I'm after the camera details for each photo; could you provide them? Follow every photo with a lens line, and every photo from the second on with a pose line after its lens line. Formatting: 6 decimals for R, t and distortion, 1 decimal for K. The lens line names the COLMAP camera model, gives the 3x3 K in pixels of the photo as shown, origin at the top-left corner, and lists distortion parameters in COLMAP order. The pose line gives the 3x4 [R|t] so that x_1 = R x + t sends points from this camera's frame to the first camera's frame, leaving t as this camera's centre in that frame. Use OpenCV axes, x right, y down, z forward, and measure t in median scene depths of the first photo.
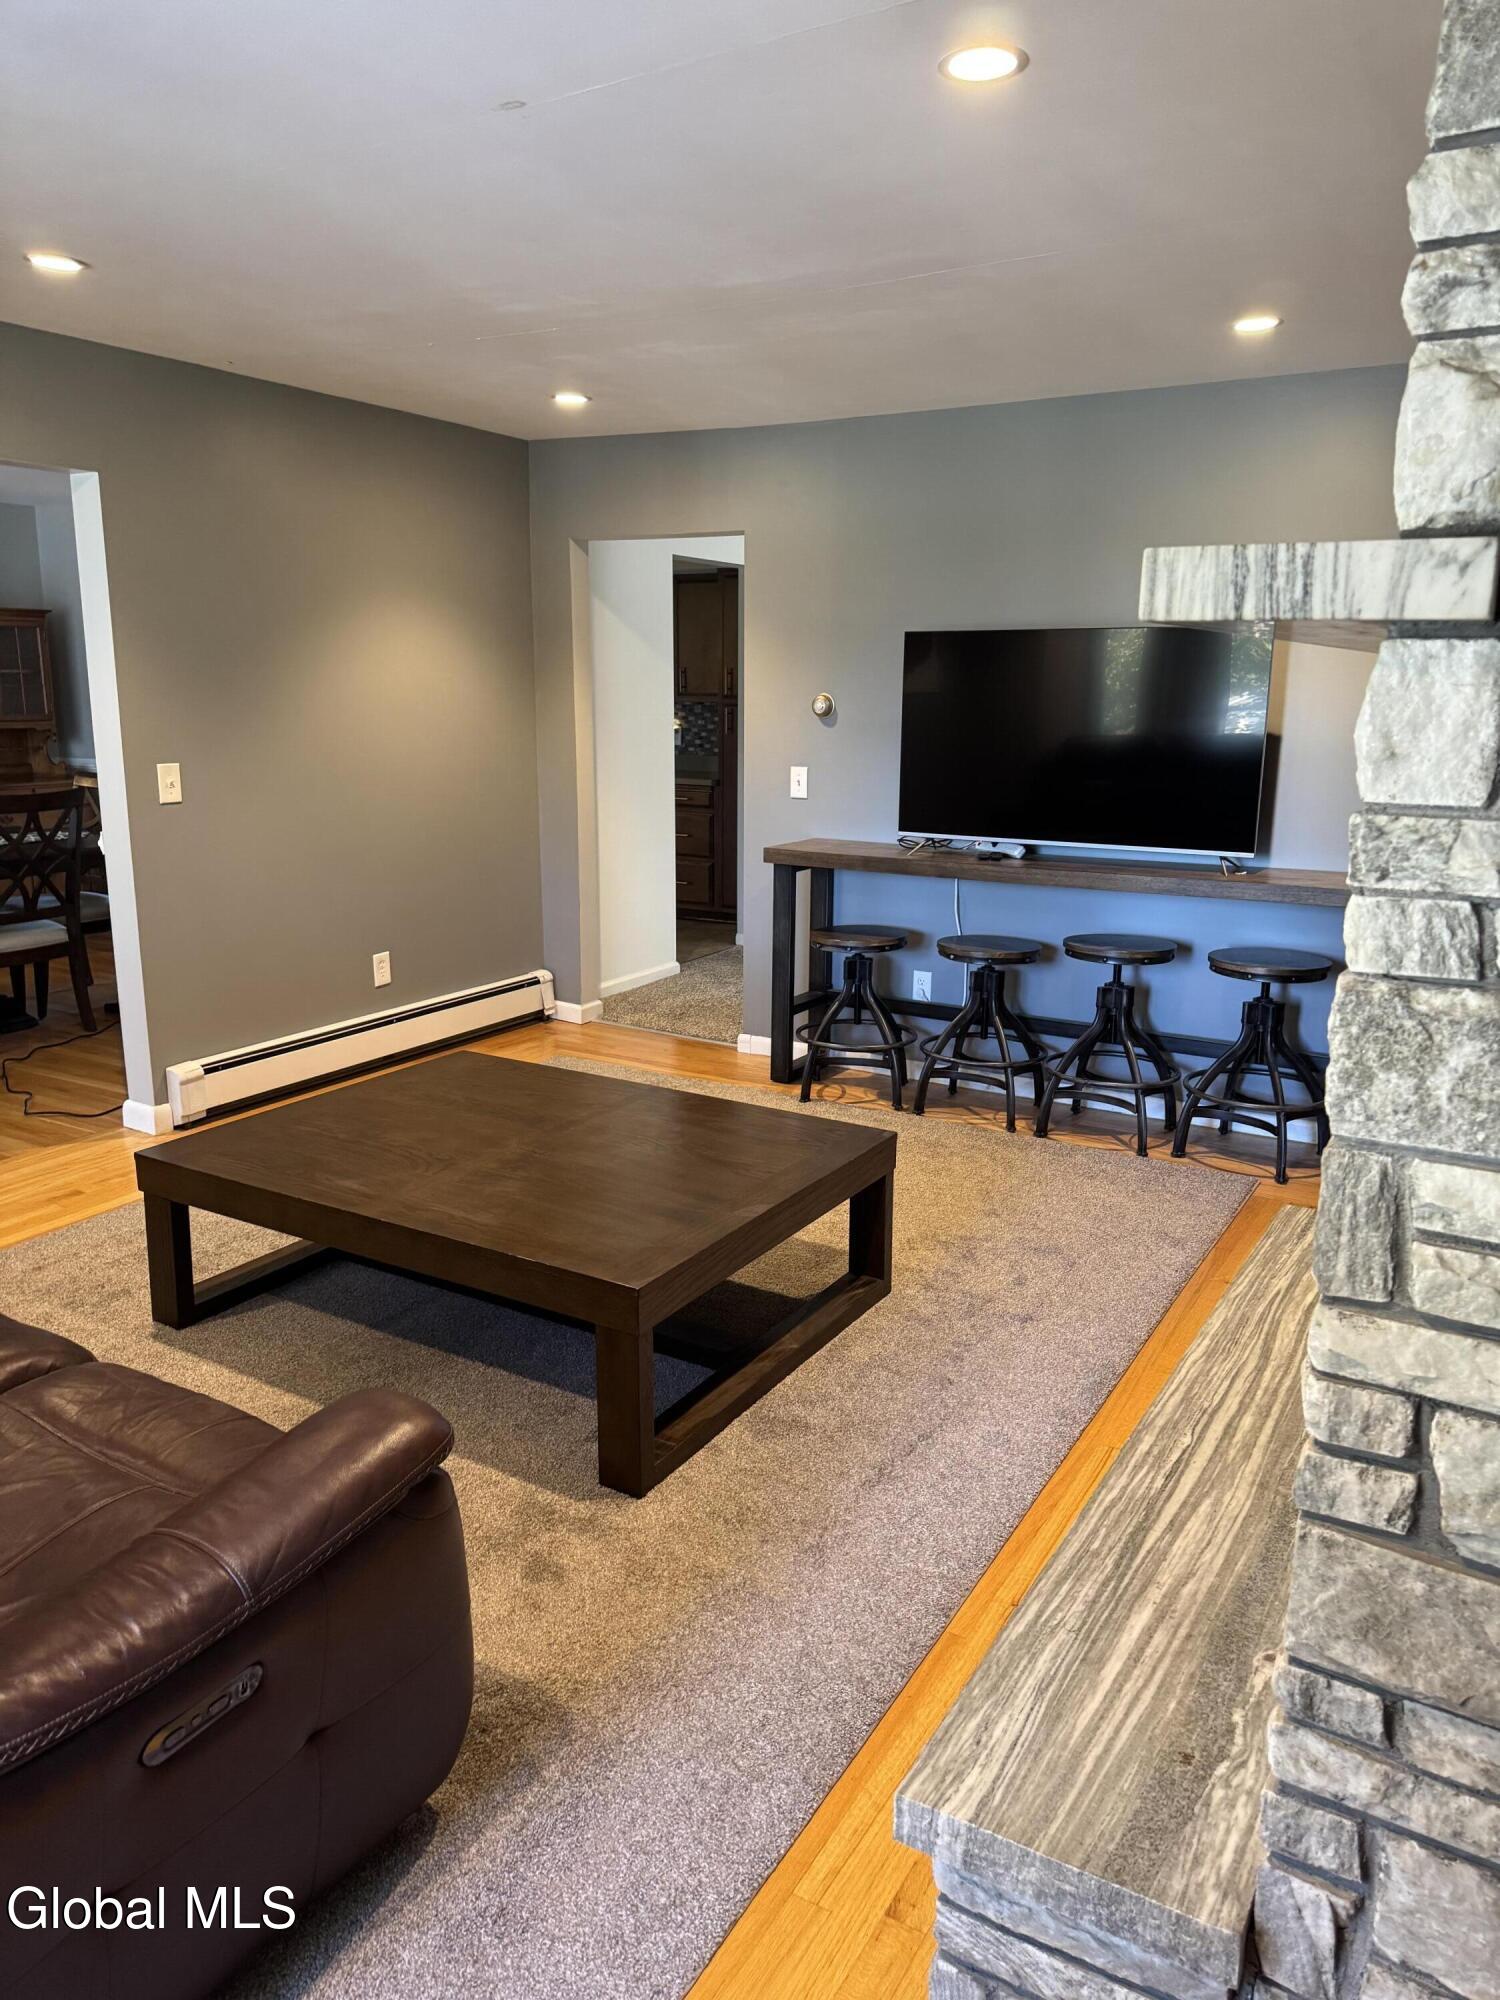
lens RADIAL K [[1396.1, 0, 750.0], [0, 1396.1, 1000.0], [0, 0, 1]] dist [0.129134, -0.267083]
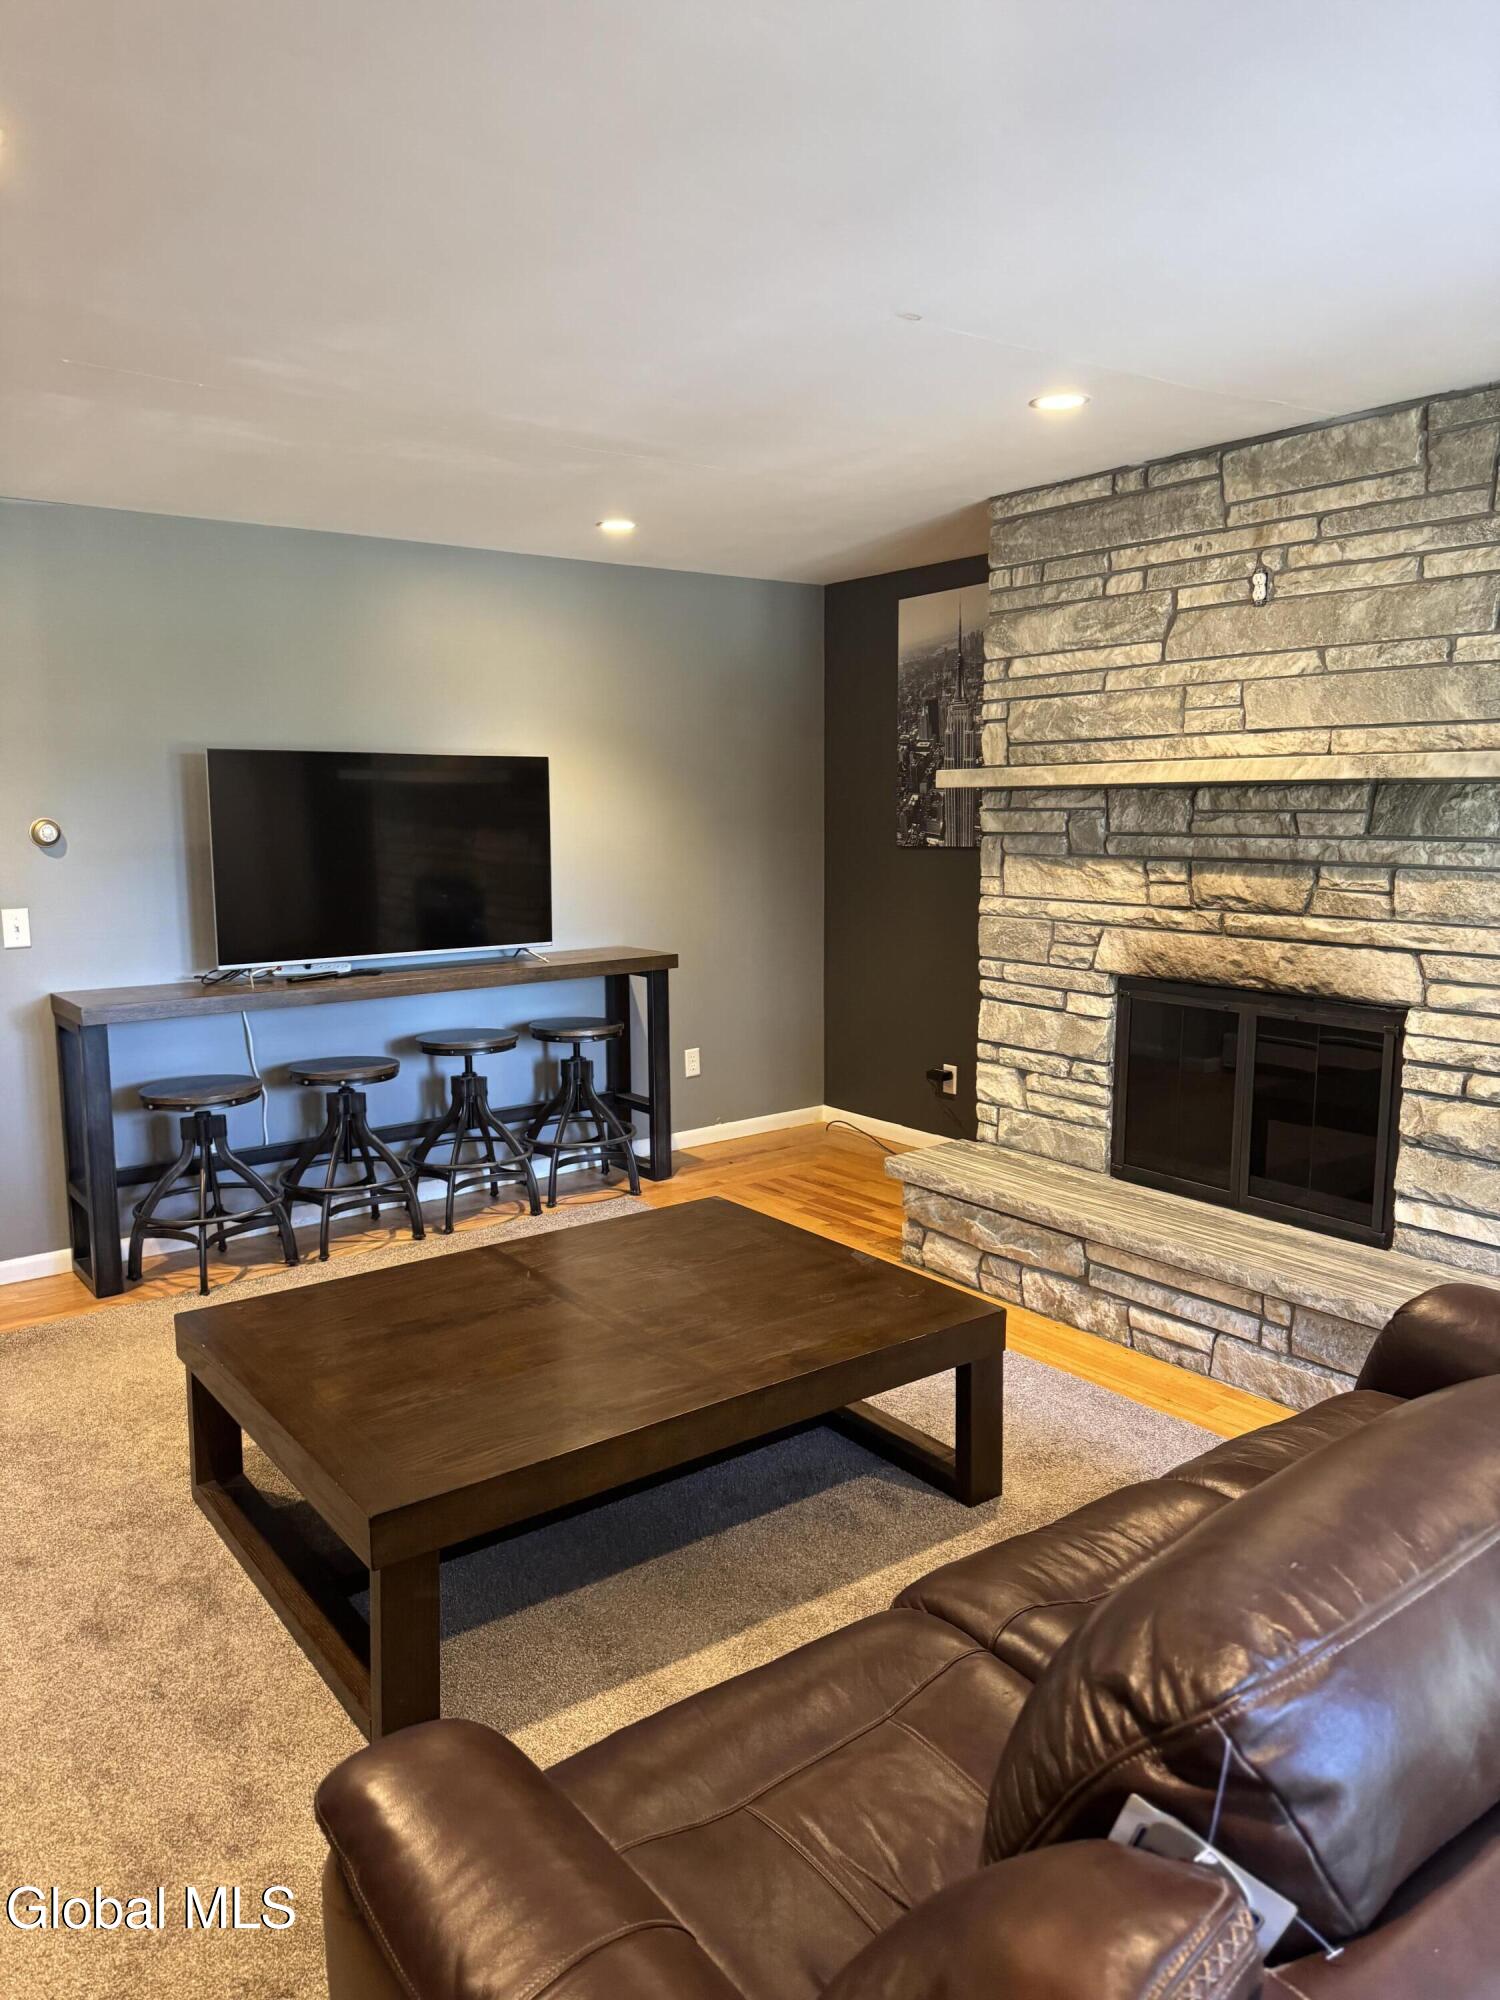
lens RADIAL K [[1396.1, 0, 750.0], [0, 1396.1, 1000.0], [0, 0, 1]] dist [0.129134, -0.267083]
pose [[0.366614, -0.141871, 0.919493, -0.629727], [0.215685, 0.974341, 0.064337, -0.087702], [-0.905027, 0.174734, 0.387807, 0.360556]]
